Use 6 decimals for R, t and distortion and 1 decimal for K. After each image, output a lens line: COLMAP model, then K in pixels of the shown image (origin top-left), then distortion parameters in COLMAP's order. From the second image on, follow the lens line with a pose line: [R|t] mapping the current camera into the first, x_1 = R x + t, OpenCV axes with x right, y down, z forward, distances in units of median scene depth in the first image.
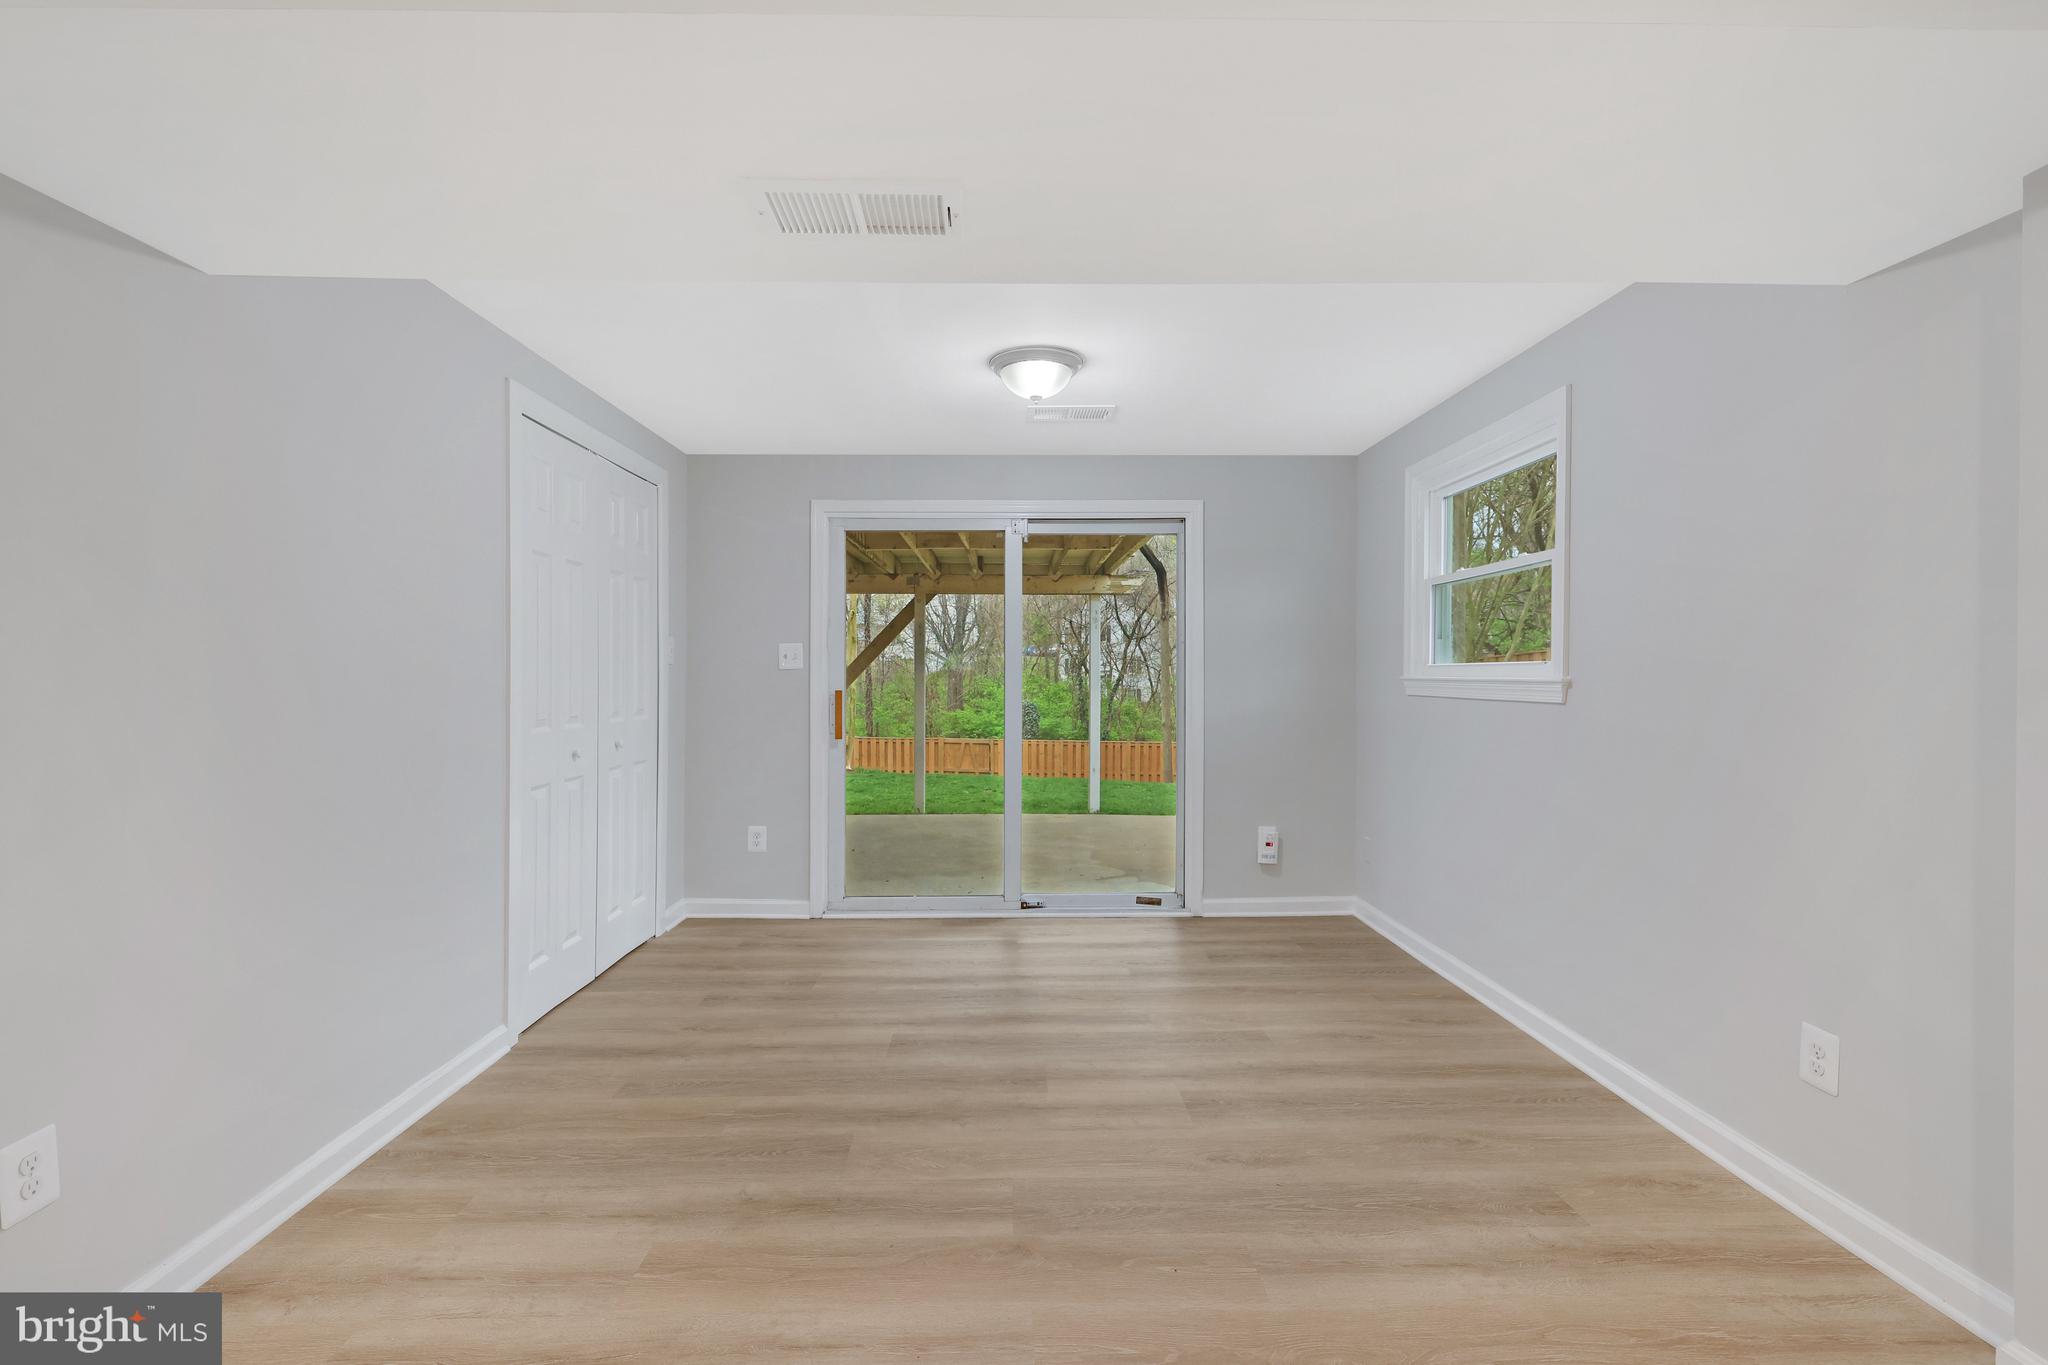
lens RADIAL K [[916.2, 0, 1025.9], [0, 916.2, 670.4], [0, 0, 1]] dist [-0.000080, 0.000097]
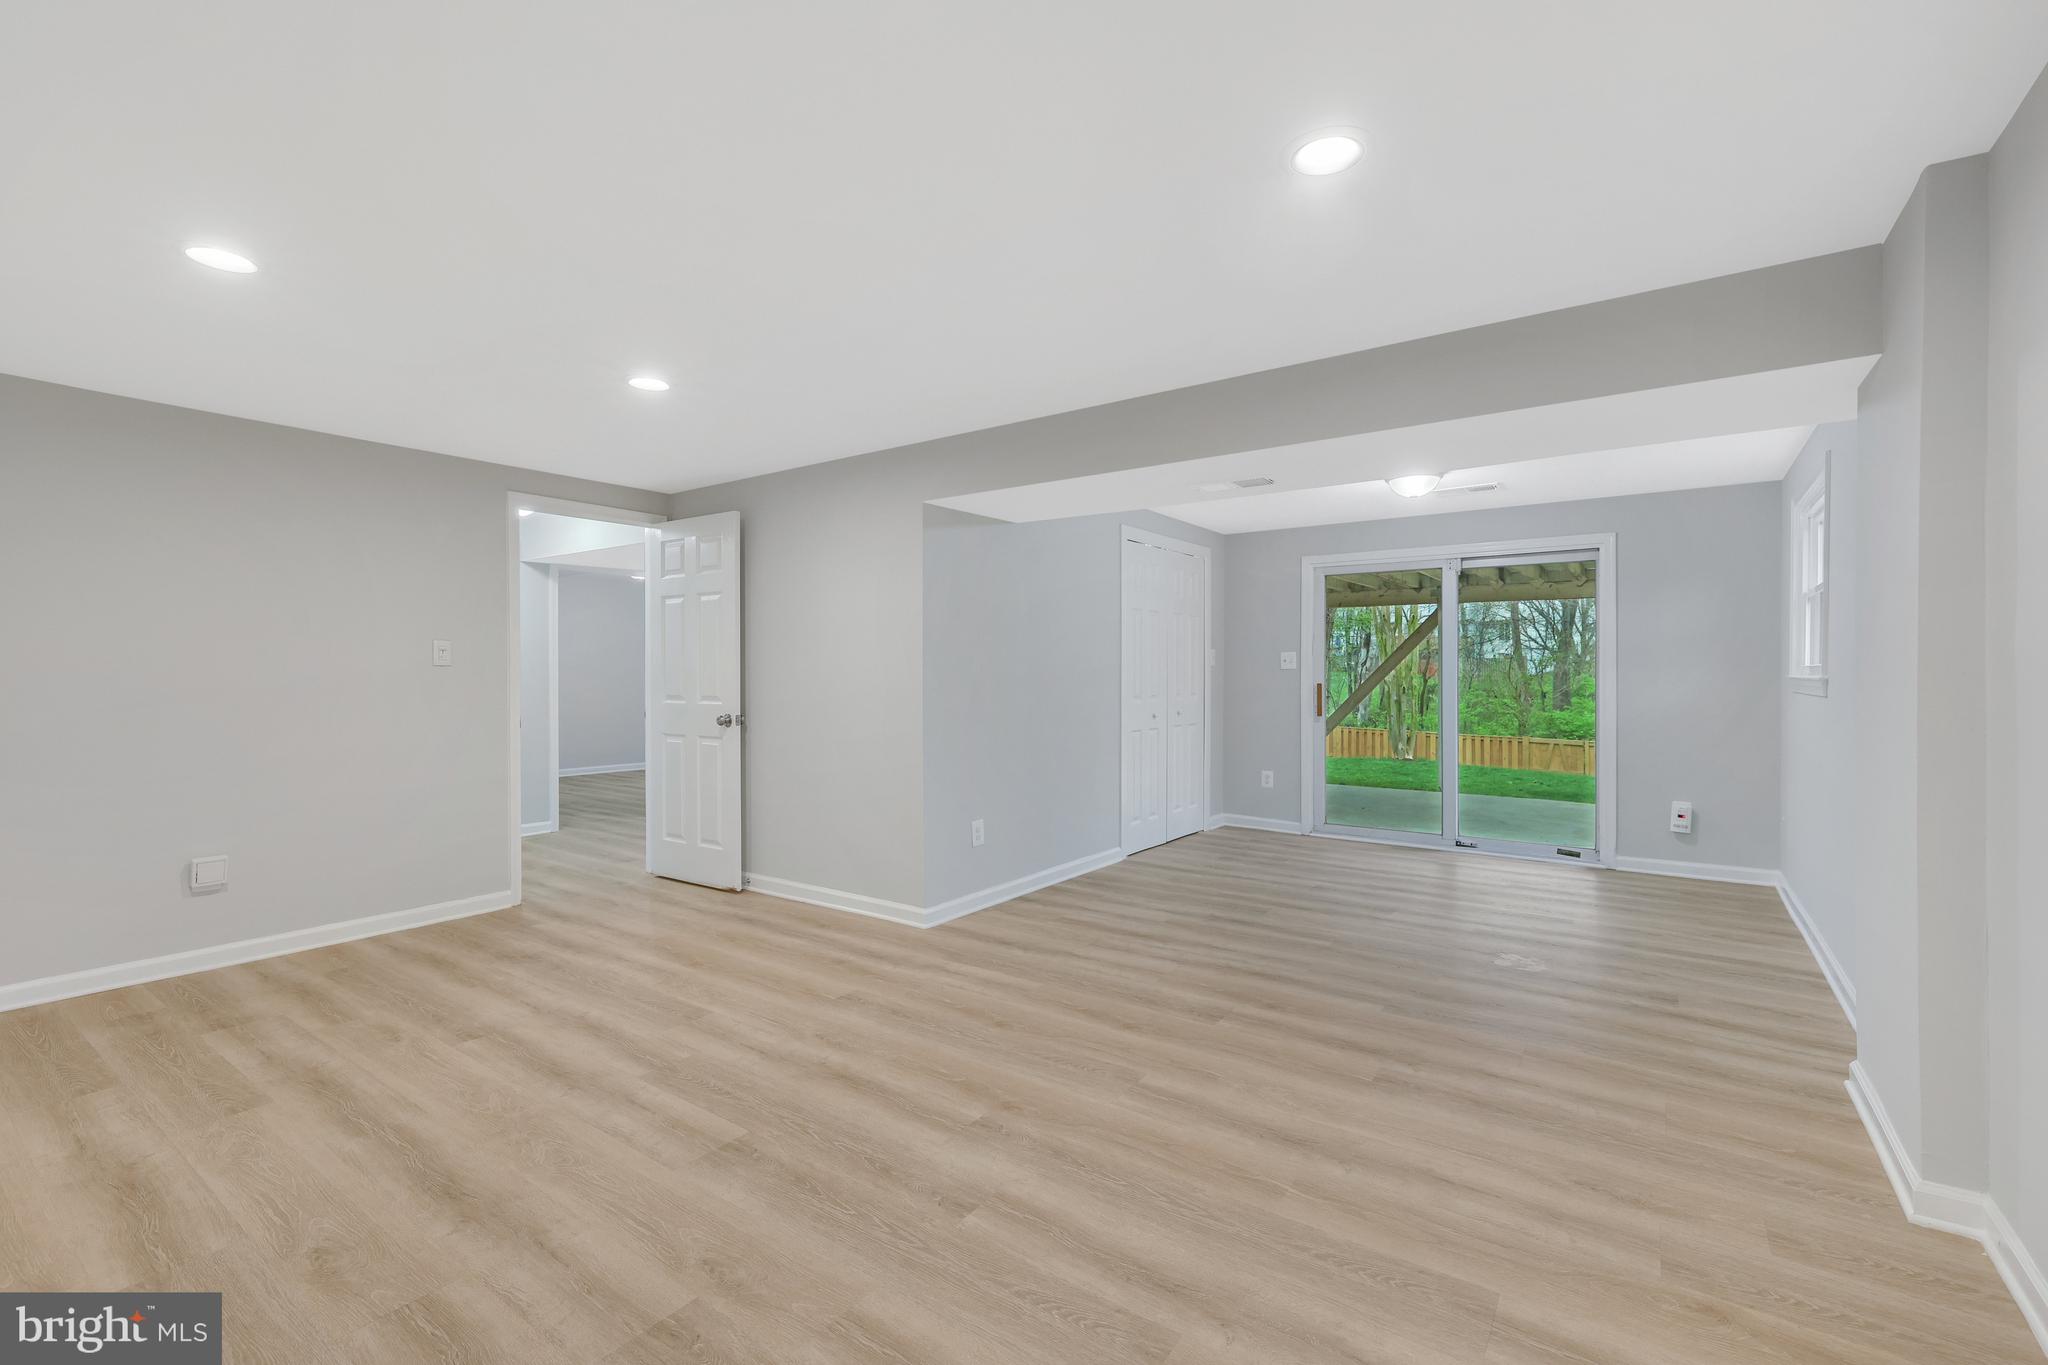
lens RADIAL K [[897.7, 0, 1032.8], [0, 897.7, 674.9], [0, 0, 1]] dist [0.014447, -0.000054]
pose [[0.803585, 0.004195, -0.595175, 0.290330], [0.000680, 0.999968, 0.007966, -0.004013], [0.595189, -0.006806, 0.803557, -0.450661]]
